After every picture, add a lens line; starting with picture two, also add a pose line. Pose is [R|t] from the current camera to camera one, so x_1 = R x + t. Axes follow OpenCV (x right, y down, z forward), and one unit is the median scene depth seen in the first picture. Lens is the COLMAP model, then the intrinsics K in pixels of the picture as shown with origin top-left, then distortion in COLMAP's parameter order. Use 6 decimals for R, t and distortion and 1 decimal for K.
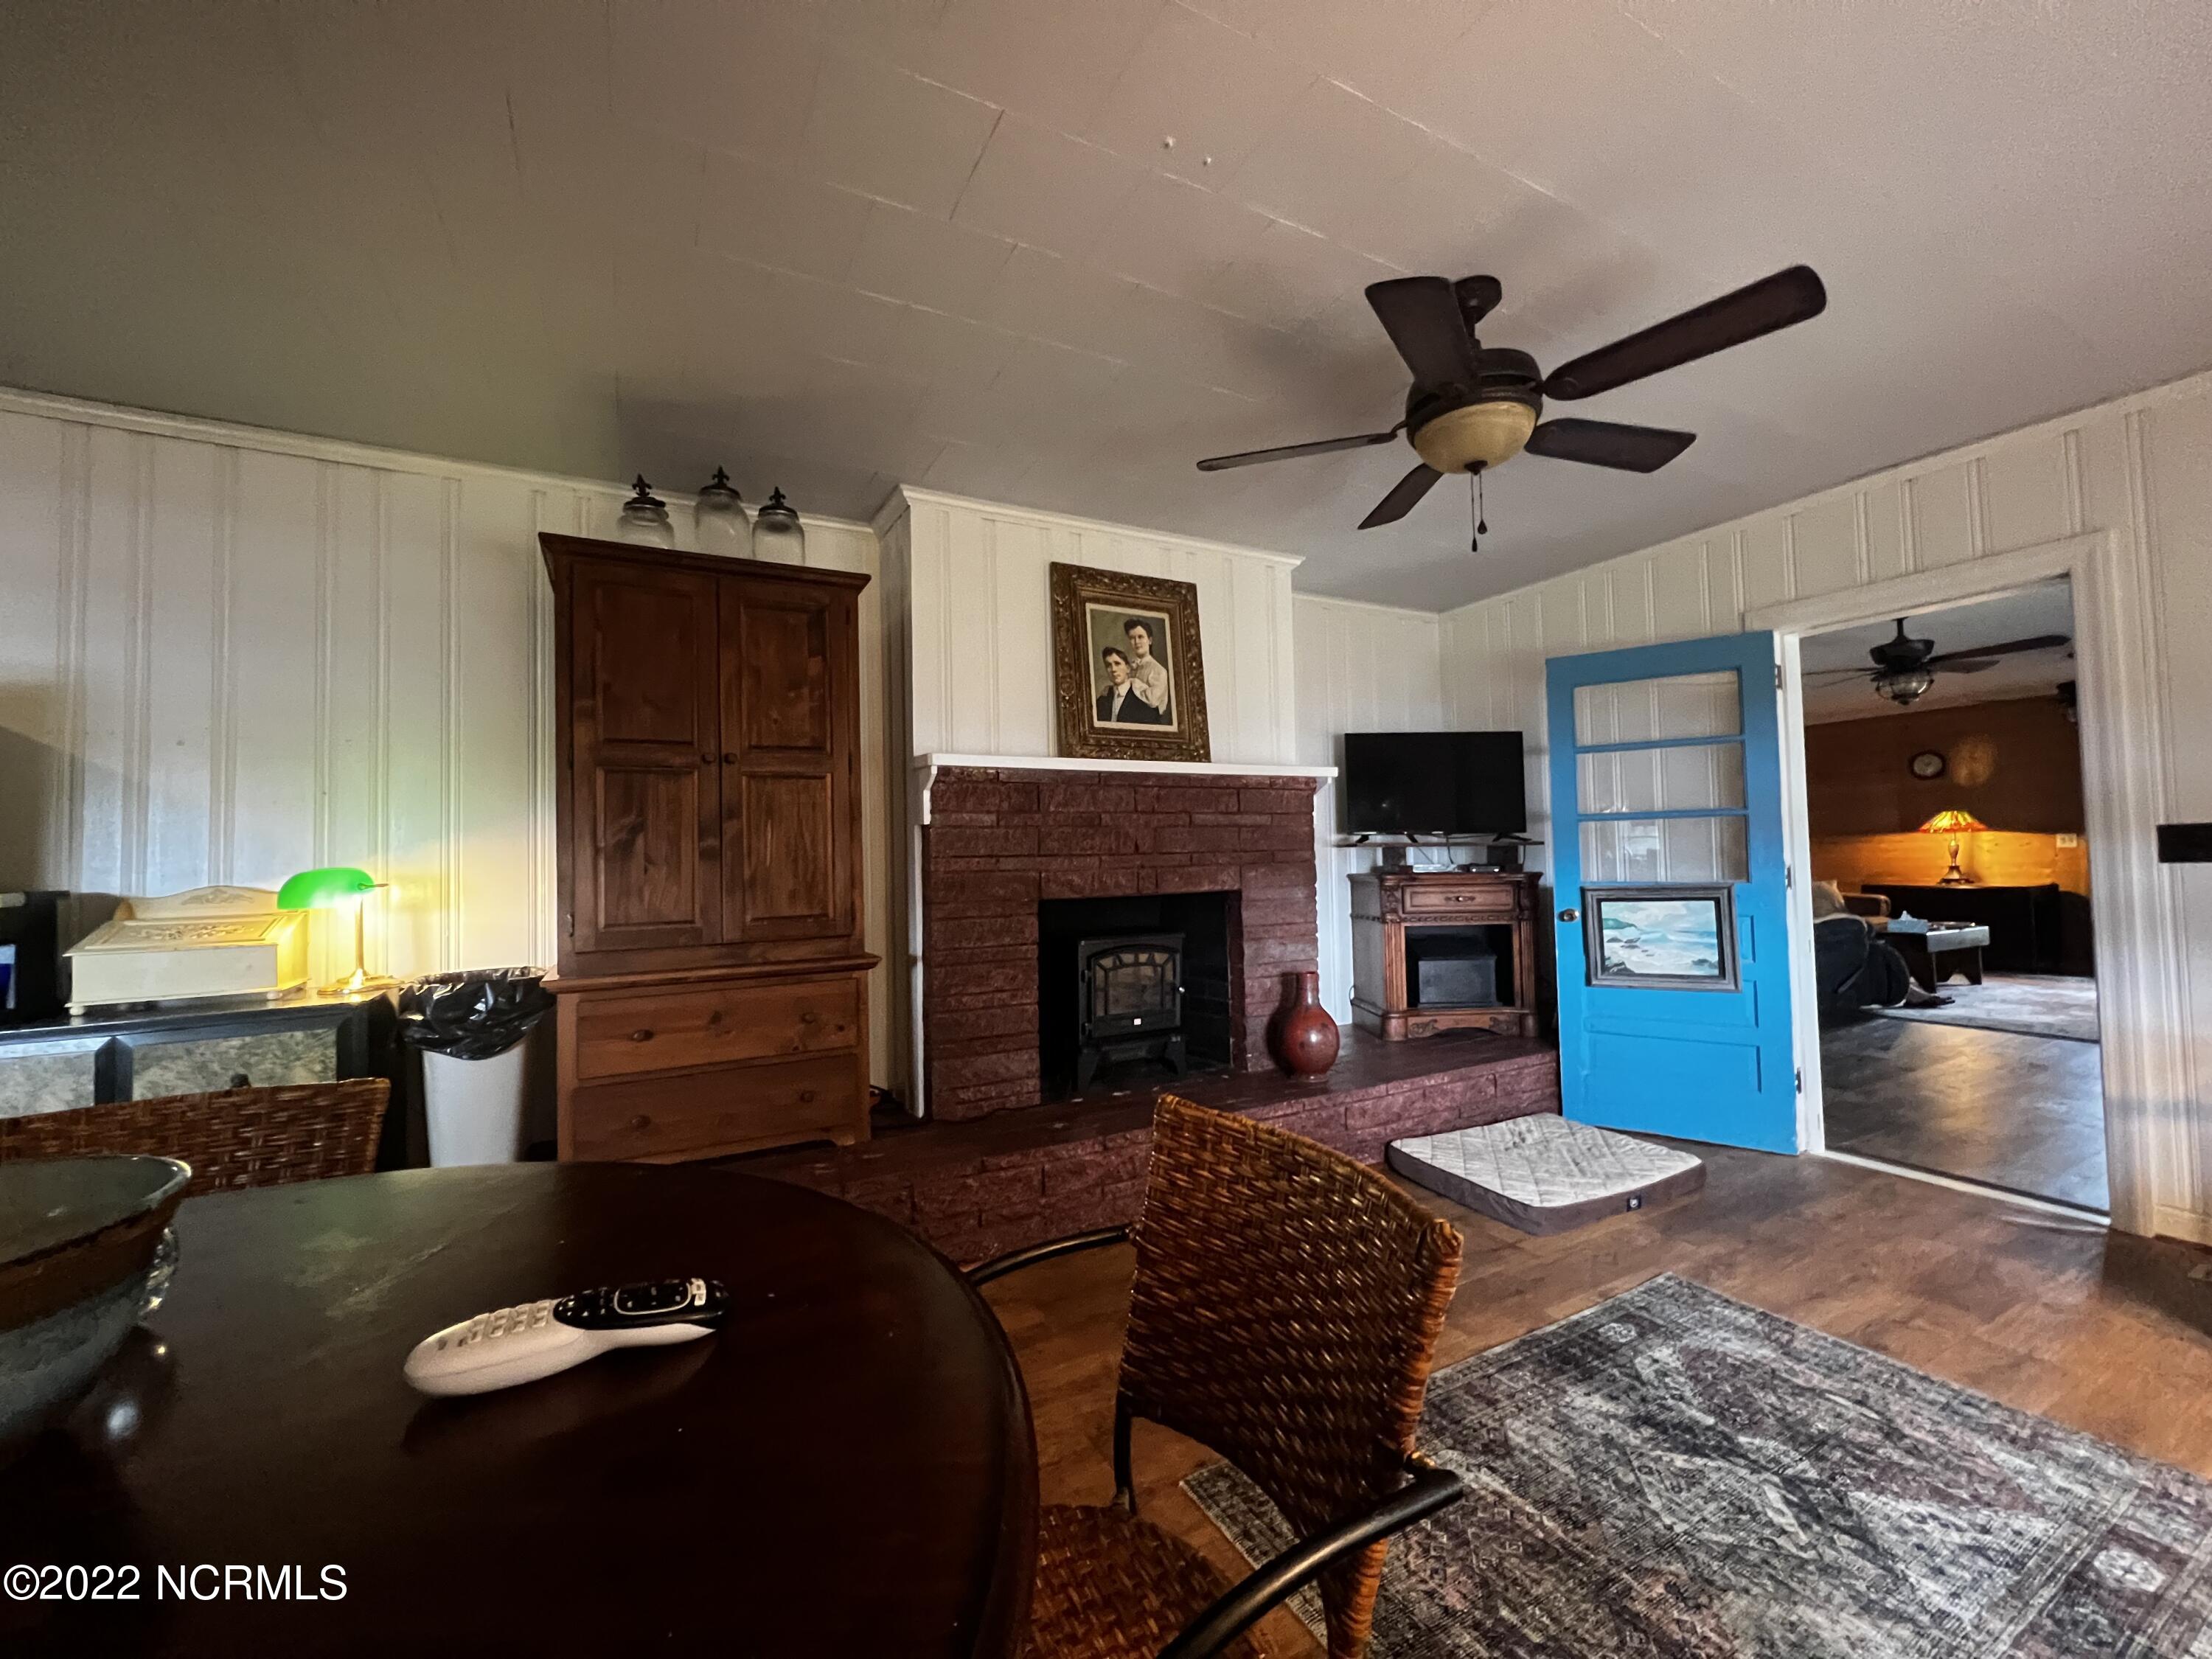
lens RADIAL K [[886.6, 0, 1101.4], [0, 886.6, 827.8], [0, 0, 1]] dist [-0.001303, 0.001162]
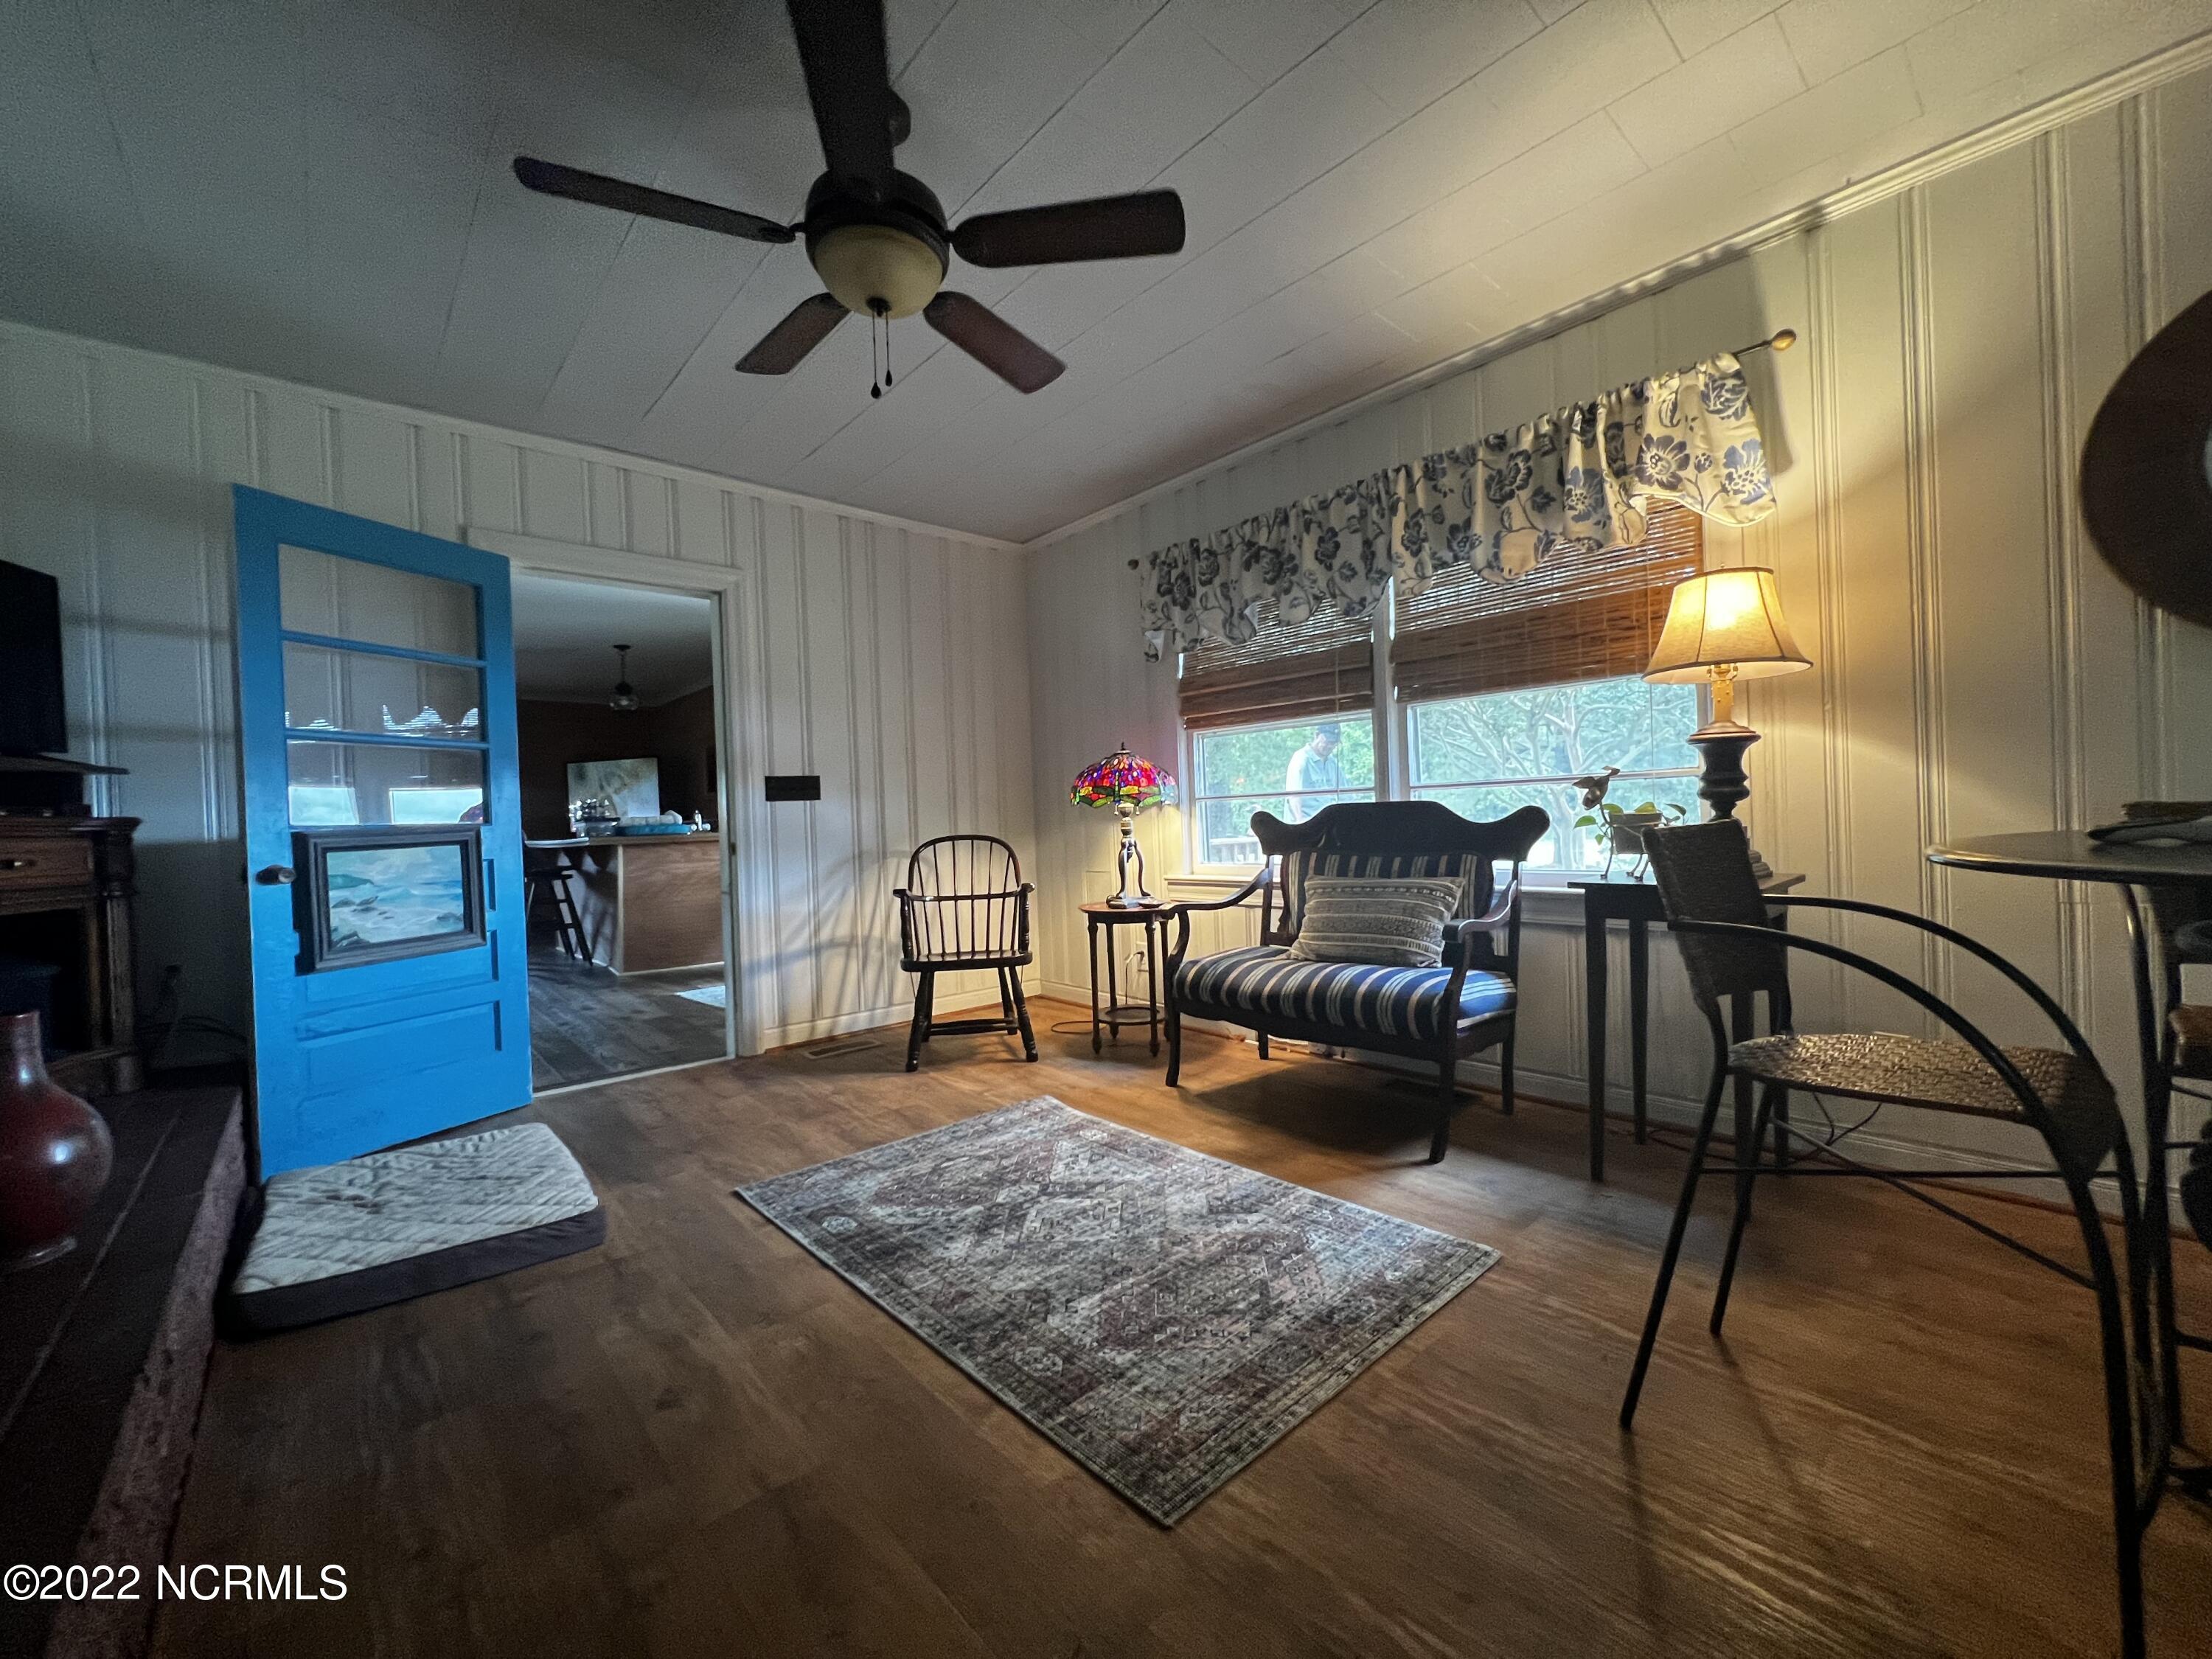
lens RADIAL K [[886.6, 0, 1099.1], [0, 886.6, 829.7], [0, 0, 1]] dist [-0.001303, 0.001162]
pose [[-0.230429, 0.017839, 0.972926, -0.438110], [0.005427, 0.999840, -0.017047, 0.125532], [-0.973074, 0.001352, -0.230489, 0.864027]]
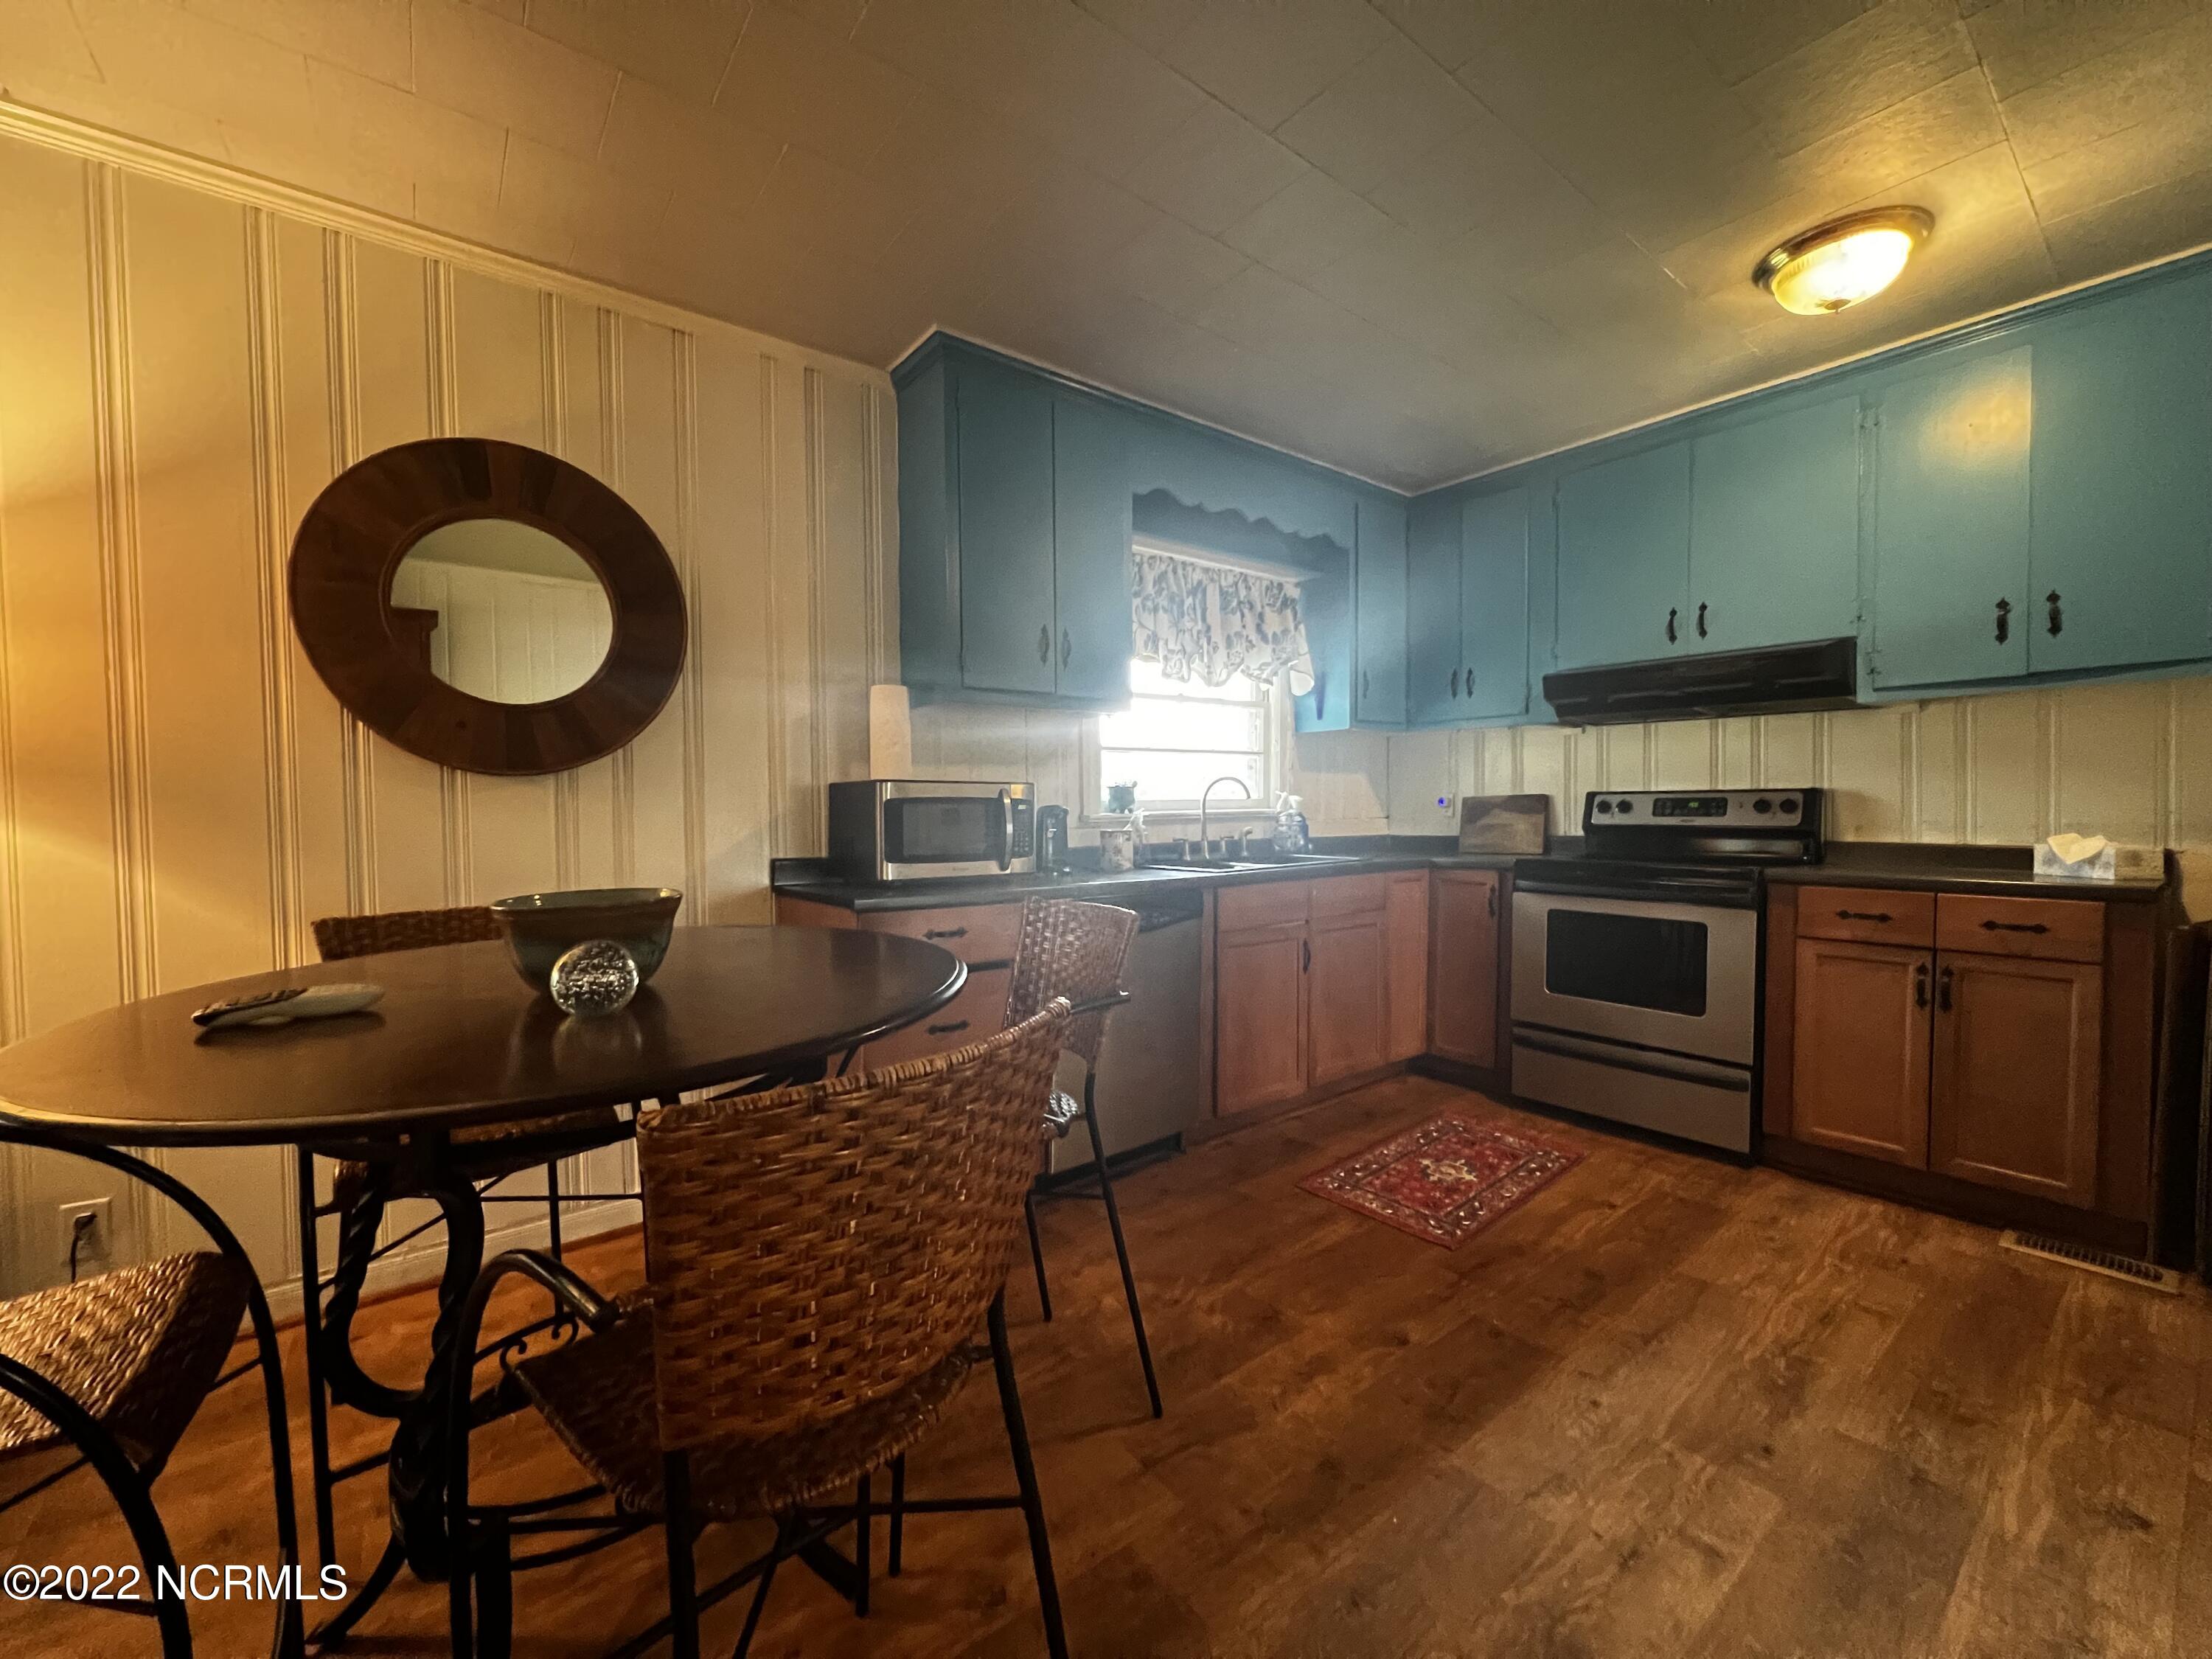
lens RADIAL K [[886.6, 0, 1101.0], [0, 886.6, 828.9], [0, 0, 1]] dist [-0.001303, 0.001162]
pose [[-0.986382, 0.038385, -0.159929, -0.449139], [0.038894, 0.999243, -0.000053, 0.053515], [0.159806, -0.006272, -0.987129, 0.717755]]
